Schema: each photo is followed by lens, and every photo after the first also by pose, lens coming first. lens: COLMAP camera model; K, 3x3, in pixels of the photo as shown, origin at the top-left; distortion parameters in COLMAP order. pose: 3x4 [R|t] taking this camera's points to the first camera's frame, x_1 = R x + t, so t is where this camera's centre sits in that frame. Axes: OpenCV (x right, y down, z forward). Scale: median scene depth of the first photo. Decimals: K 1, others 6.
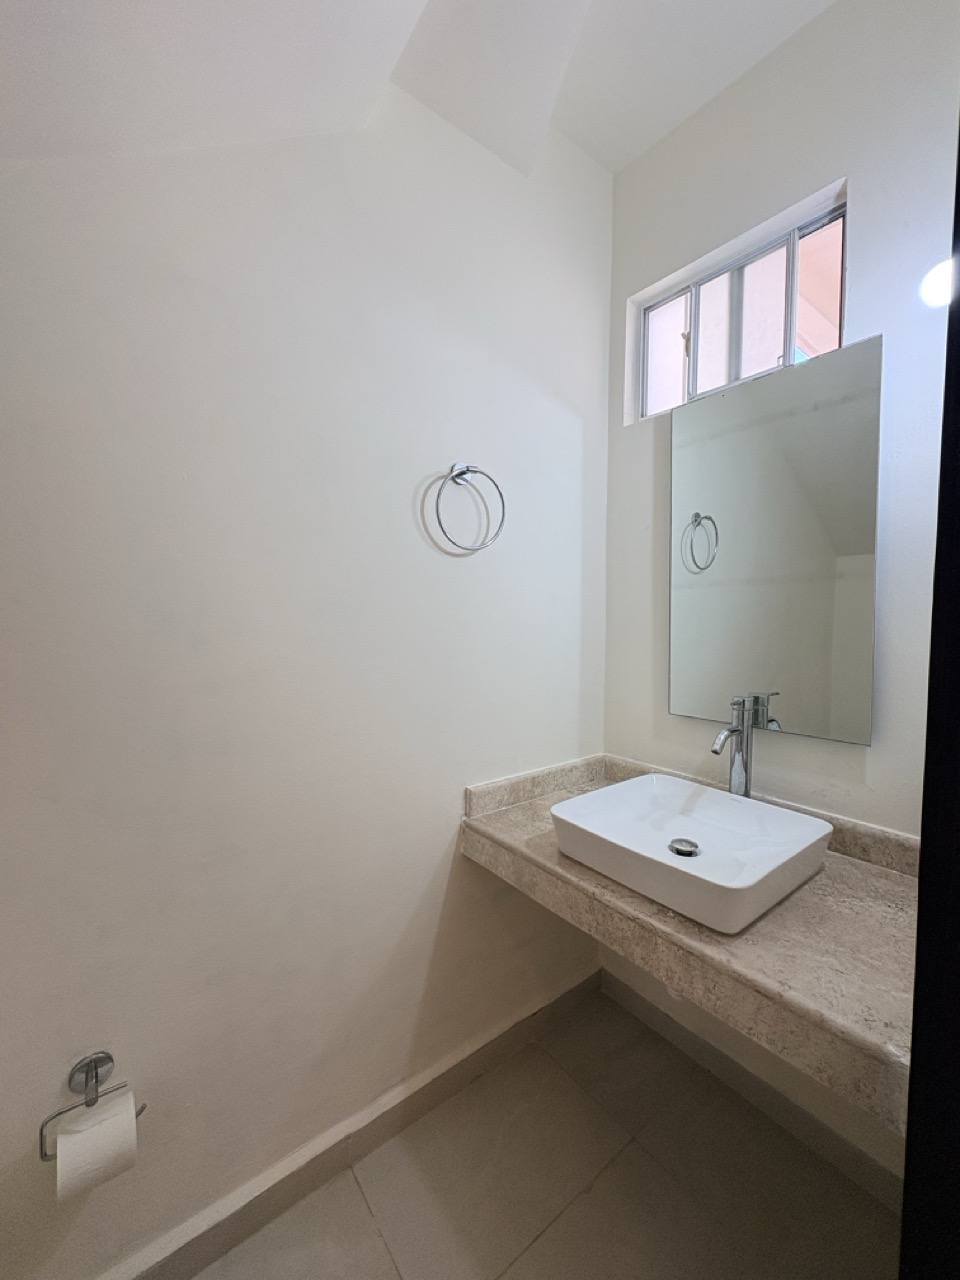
lens RADIAL K [[504.9, 0, 480.8], [0, 504.9, 638.0], [0, 0, 1]] dist [-0.001003, 0.000267]
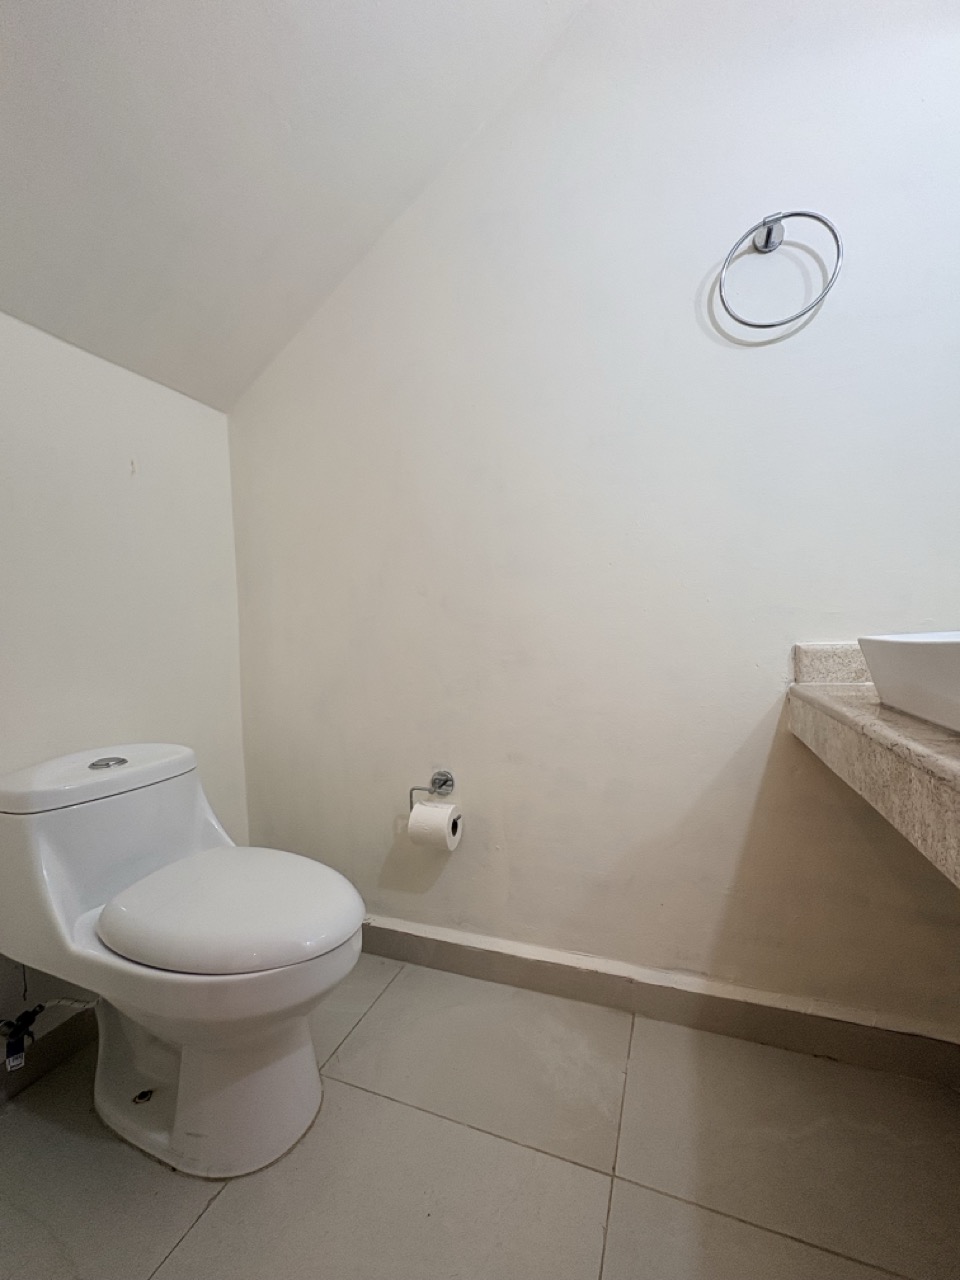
lens RADIAL K [[504.9, 0, 477.3], [0, 504.9, 642.1], [0, 0, 1]] dist [-0.001003, 0.000267]
pose [[0.494056, -0.021596, -0.869162, 0.402203], [-0.000415, 0.999685, -0.025075, 0.321654], [0.869430, 0.012749, 0.493892, 0.224513]]
